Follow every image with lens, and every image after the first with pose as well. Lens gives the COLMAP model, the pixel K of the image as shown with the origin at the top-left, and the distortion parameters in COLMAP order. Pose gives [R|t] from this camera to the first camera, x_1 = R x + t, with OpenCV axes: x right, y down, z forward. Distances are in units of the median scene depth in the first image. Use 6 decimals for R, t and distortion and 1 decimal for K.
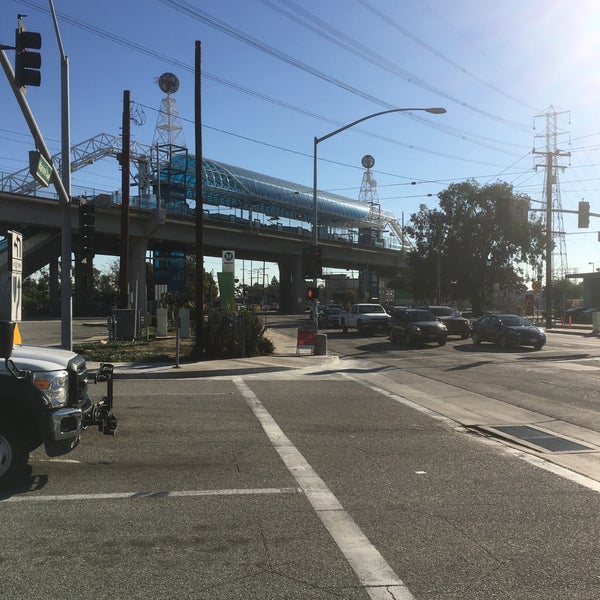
lens RADIAL K [[646.1, 0, 299.6], [0, 646.1, 298.6], [0, 0, 1]] dist [0.027437, 0.000000]
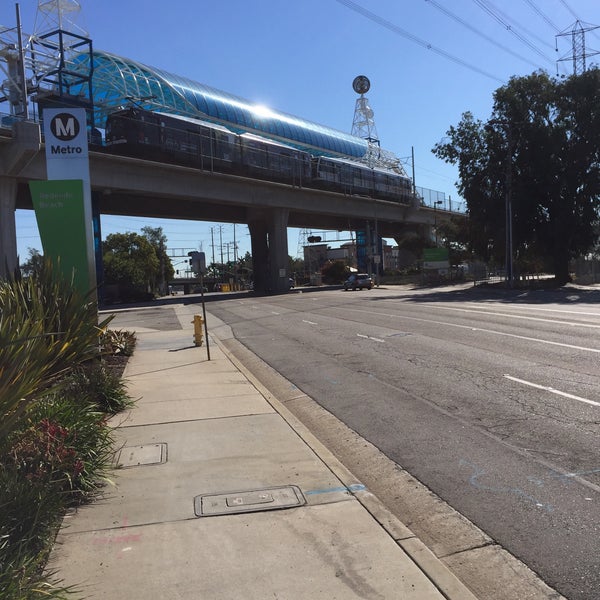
lens RADIAL K [[630.8, 0, 298.5], [0, 630.8, 300.9], [0, 0, 1]] dist [0.039645, 0.000000]
pose [[0.998263, -0.047977, 0.034182, -0.010103], [0.046636, 0.998151, 0.038994, 0.013268], [-0.035990, -0.037332, 0.998655, 0.693349]]
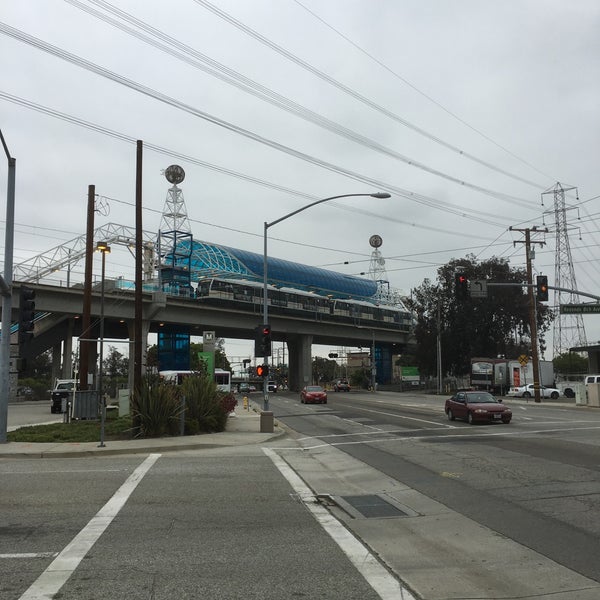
lens RADIAL K [[646.1, 0, 299.6], [0, 646.1, 298.6], [0, 0, 1]] dist [0.027437, 0.000000]
pose [[0.998701, -0.023833, -0.045026, 0.082878], [0.018144, 0.992267, -0.122791, 0.003077], [0.047604, 0.121814, 0.991411, -0.017340]]
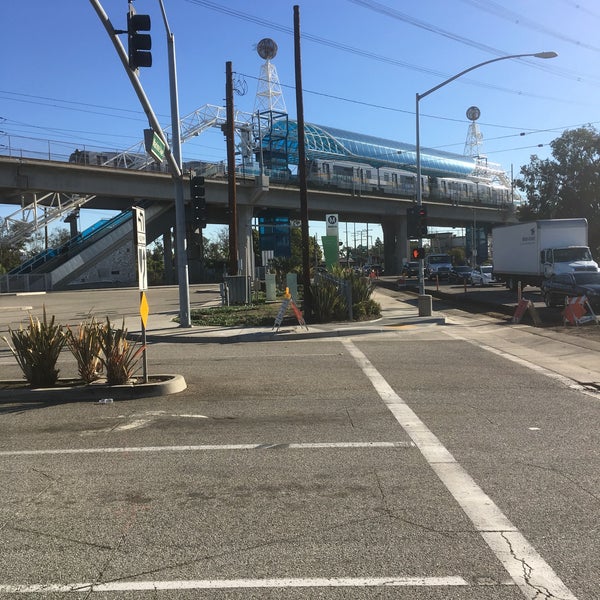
lens RADIAL K [[646.1, 0, 301.1], [0, 646.1, 297.1], [0, 0, 1]] dist [0.027437, 0.000000]
pose [[0.986903, -0.027211, -0.159003, -0.000822], [0.036020, 0.997956, 0.052786, -0.000279], [0.157242, -0.057822, 0.985866, -0.007221]]
